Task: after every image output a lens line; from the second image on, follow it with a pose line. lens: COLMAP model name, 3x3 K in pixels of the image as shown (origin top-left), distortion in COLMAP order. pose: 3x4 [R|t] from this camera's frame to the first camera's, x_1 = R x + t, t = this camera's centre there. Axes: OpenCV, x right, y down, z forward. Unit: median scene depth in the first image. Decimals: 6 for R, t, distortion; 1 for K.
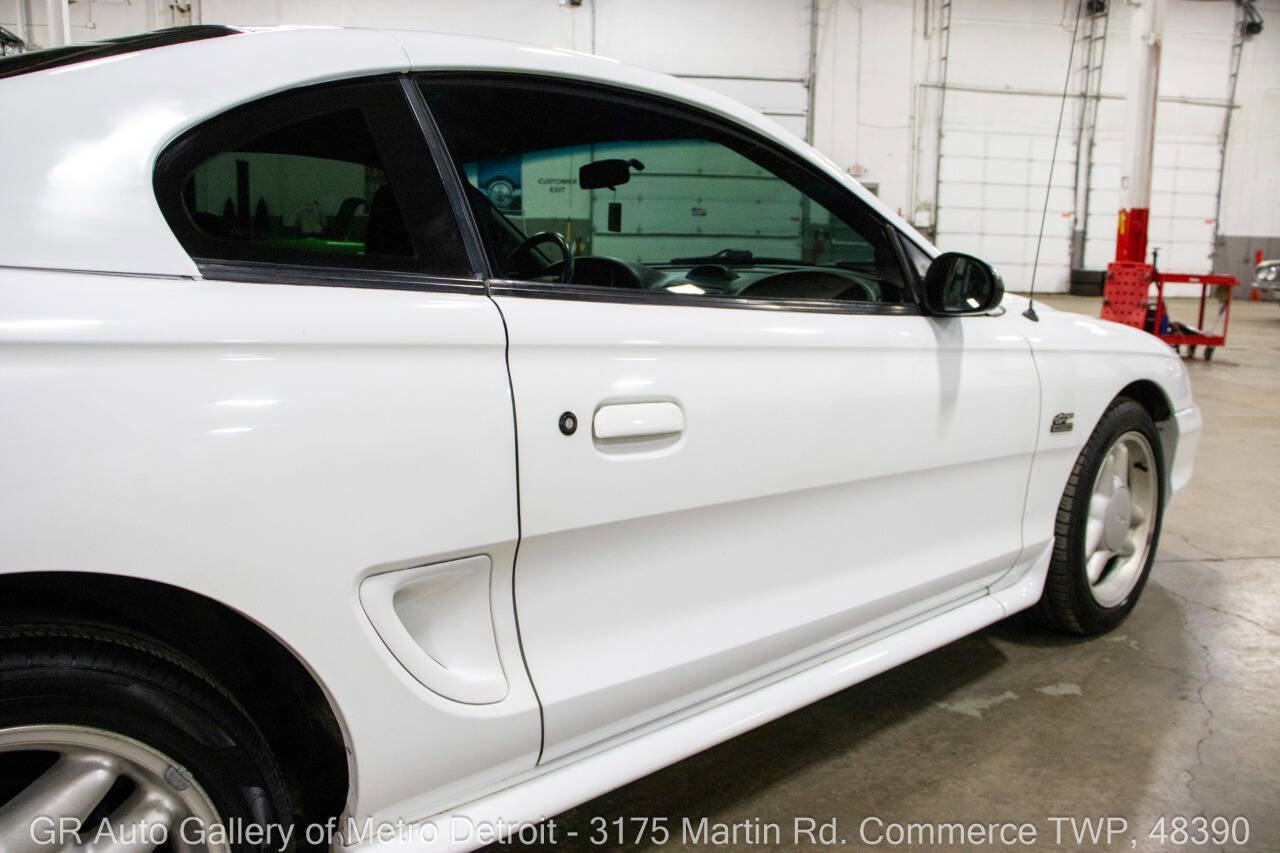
lens RADIAL K [[1058.9, 0, 639.0], [0, 1058.9, 399.3], [0, 0, 1]] dist [-0.202612, 0.204731]
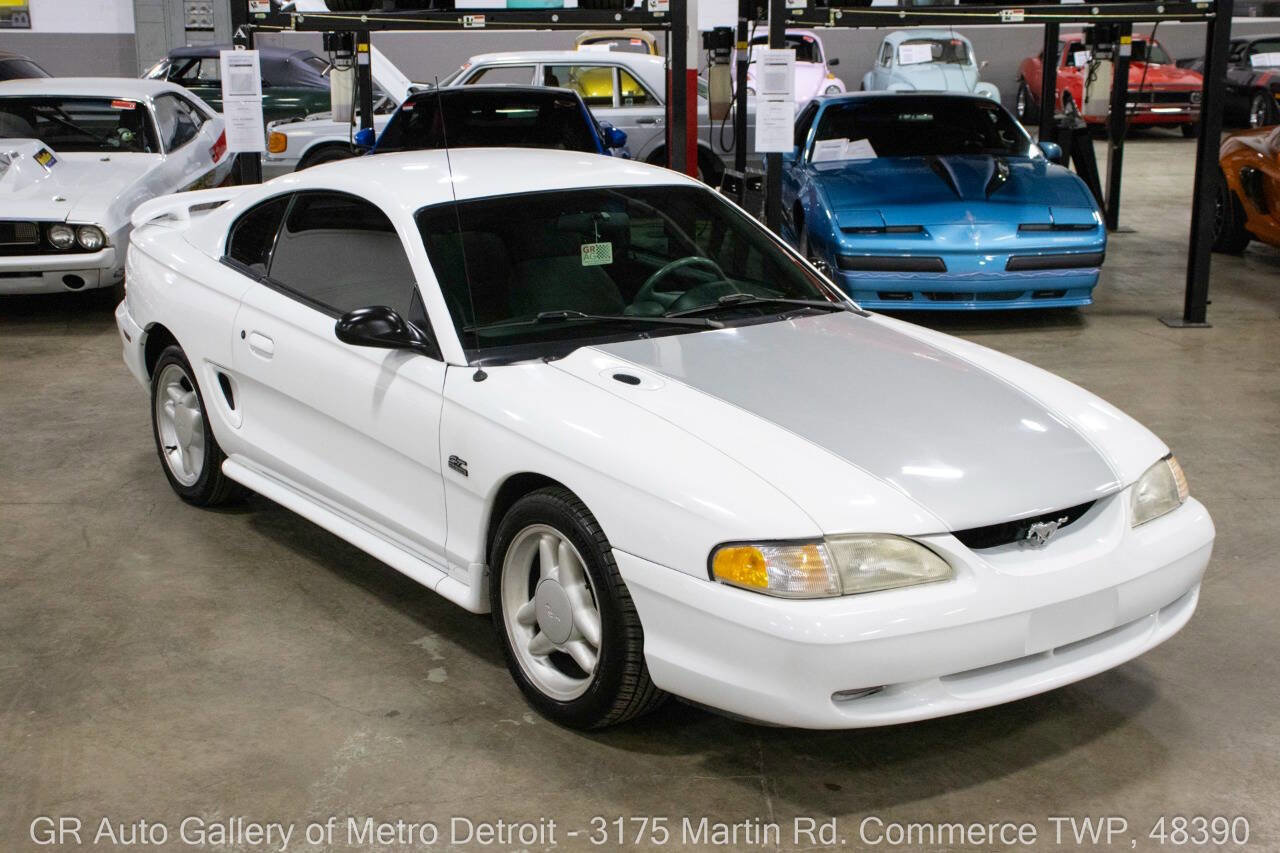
lens RADIAL K [[1590.9, 0, 610.6], [0, 1590.9, 392.8], [0, 0, 1]] dist [-0.007093, 0.235700]
pose [[-0.088341, 0.213760, -0.972884, 2.018714], [-0.147092, 0.963195, 0.224988, -0.465689], [0.985170, 0.162979, -0.053647, 1.156089]]
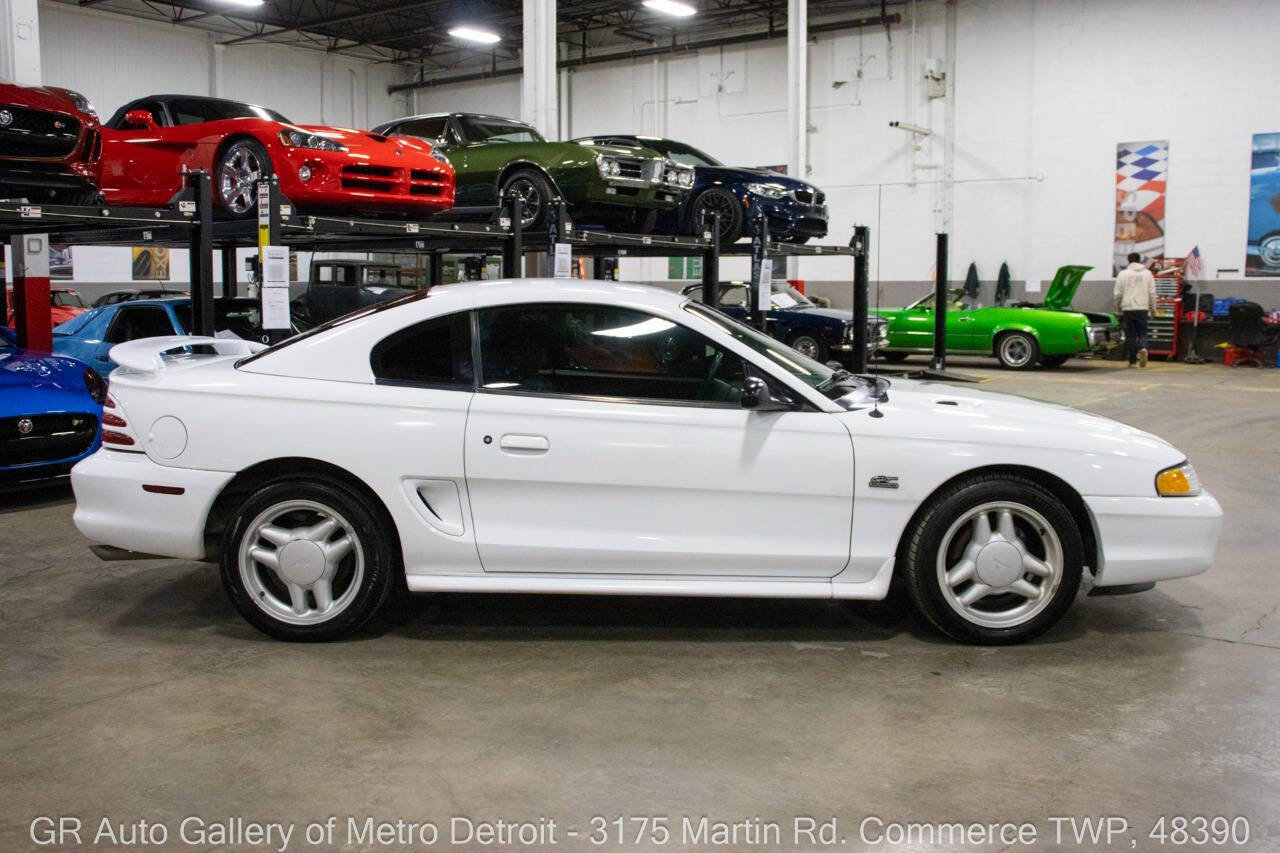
lens RADIAL K [[1197.8, 0, 592.9], [0, 1197.8, 426.6], [0, 0, 1]] dist [-0.045041, -0.001368]
pose [[0.710151, 0.064106, -0.701125, 1.255092], [-0.091344, 0.995818, -0.001470, -0.017273], [0.698099, 0.065088, 0.713037, -0.567708]]
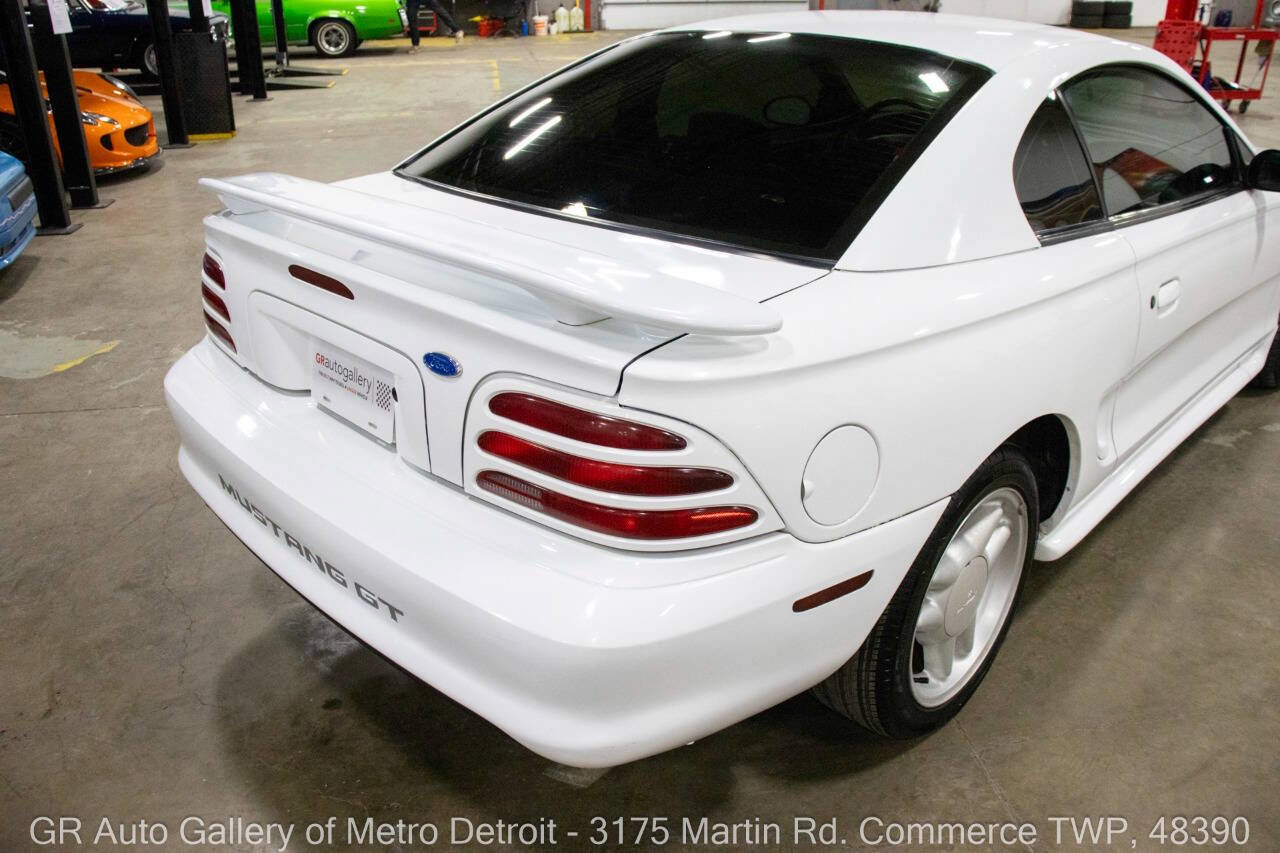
lens RADIAL K [[1058.9, 0, 639.0], [0, 1058.9, 399.3], [0, 0, 1]] dist [-0.202612, 0.204731]
pose [[0.998354, -0.041740, 0.039328, -0.532668], [0.030178, 0.965502, 0.258643, -0.153952], [-0.048768, -0.257030, 0.965172, -0.344807]]
